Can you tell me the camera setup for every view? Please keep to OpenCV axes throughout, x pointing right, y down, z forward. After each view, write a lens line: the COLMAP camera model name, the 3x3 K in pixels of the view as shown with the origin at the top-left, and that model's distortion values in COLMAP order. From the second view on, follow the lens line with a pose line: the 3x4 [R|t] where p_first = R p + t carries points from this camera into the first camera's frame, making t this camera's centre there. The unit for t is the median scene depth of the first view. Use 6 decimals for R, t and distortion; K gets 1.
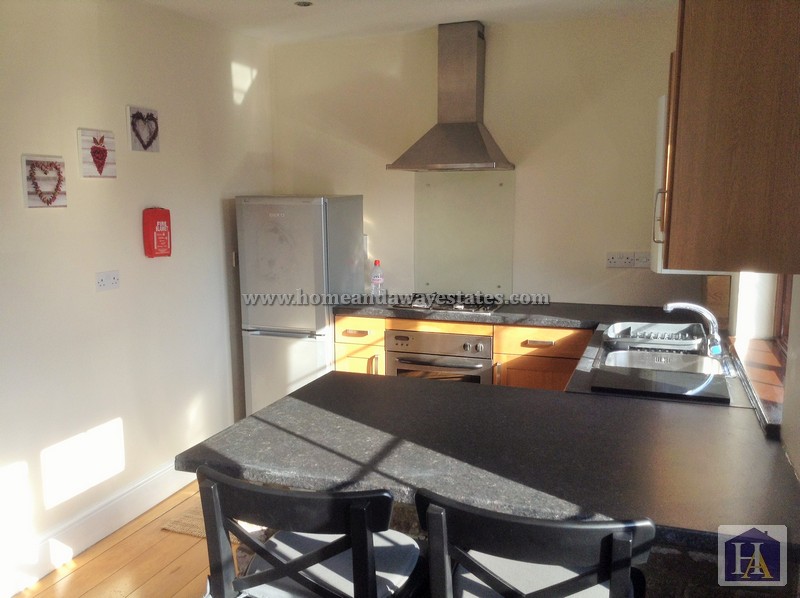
lens RADIAL K [[729.1, 0, 404.4], [0, 729.1, 301.3], [0, 0, 1]] dist [0.145850, -0.241958]
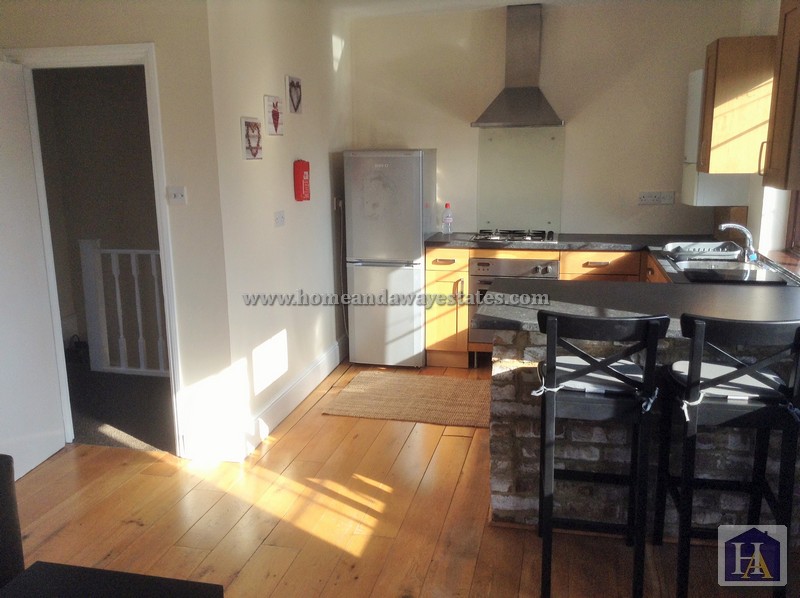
lens RADIAL K [[729.1, 0, 404.4], [0, 729.1, 301.3], [0, 0, 1]] dist [0.145850, -0.241958]
pose [[0.992606, -0.029555, 0.117724, -0.301865], [0.022695, 0.997989, 0.059193, 0.038308], [-0.119237, -0.056084, 0.991281, -0.236198]]
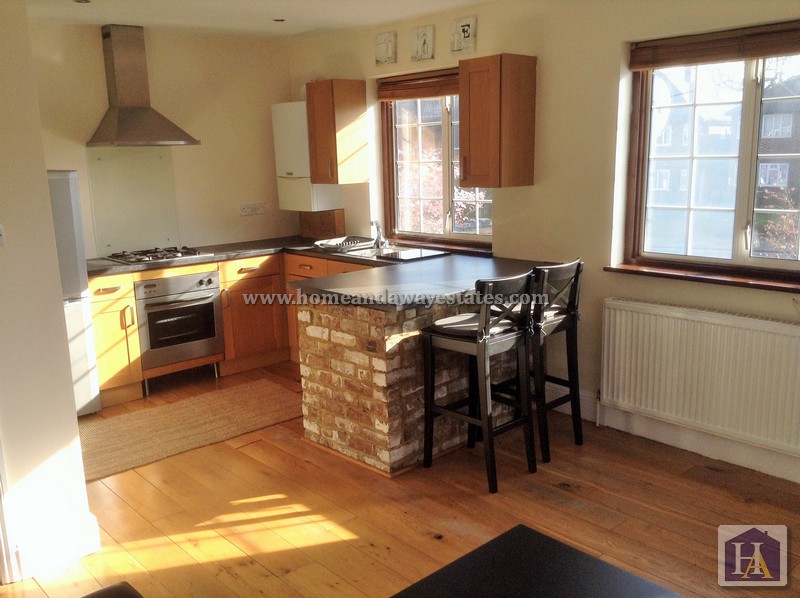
lens RADIAL K [[729.1, 0, 404.4], [0, 729.1, 301.3], [0, 0, 1]] dist [0.145850, -0.241958]
pose [[0.477978, -0.185651, 0.858528, -0.902521], [0.158840, 0.979563, 0.123391, -0.009779], [-0.863891, 0.077391, 0.497698, 0.032039]]
